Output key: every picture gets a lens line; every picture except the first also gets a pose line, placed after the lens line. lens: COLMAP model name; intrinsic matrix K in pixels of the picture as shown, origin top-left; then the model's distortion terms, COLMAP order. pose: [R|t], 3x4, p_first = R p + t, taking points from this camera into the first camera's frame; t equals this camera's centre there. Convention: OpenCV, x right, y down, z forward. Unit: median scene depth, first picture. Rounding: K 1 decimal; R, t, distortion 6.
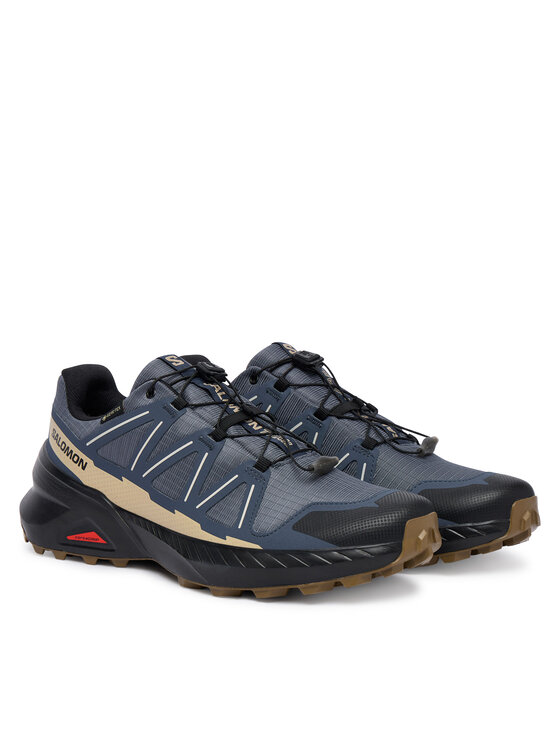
lens RADIAL K [[2006.2, 0, 280.0], [0, 2006.2, 373.0], [0, 0, 1]] dist [-0.006083, 0.005891]
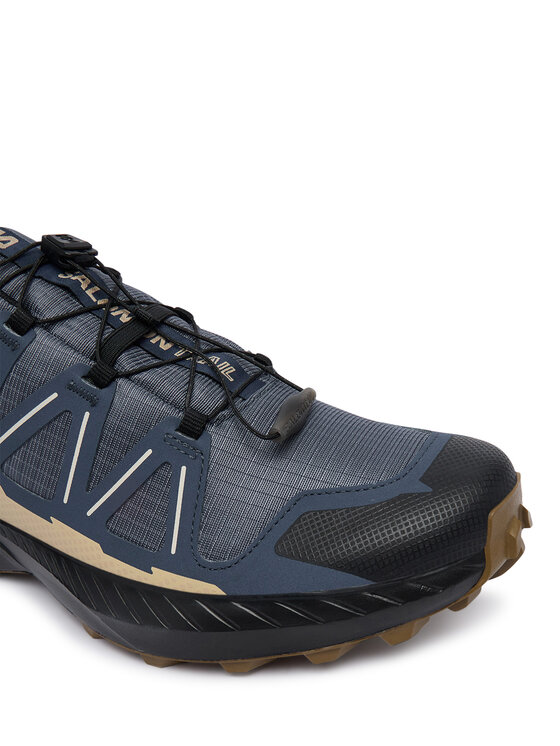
lens RADIAL K [[701.0, 0, 280.0], [0, 701.0, 373.0], [0, 0, 1]] dist [0.001893, 0.000231]
pose [[0.970989, -0.174593, 0.163393, -0.014397], [0.113610, 0.938087, 0.327240, -0.027693], [-0.210410, -0.299183, 0.930708, 0.807878]]
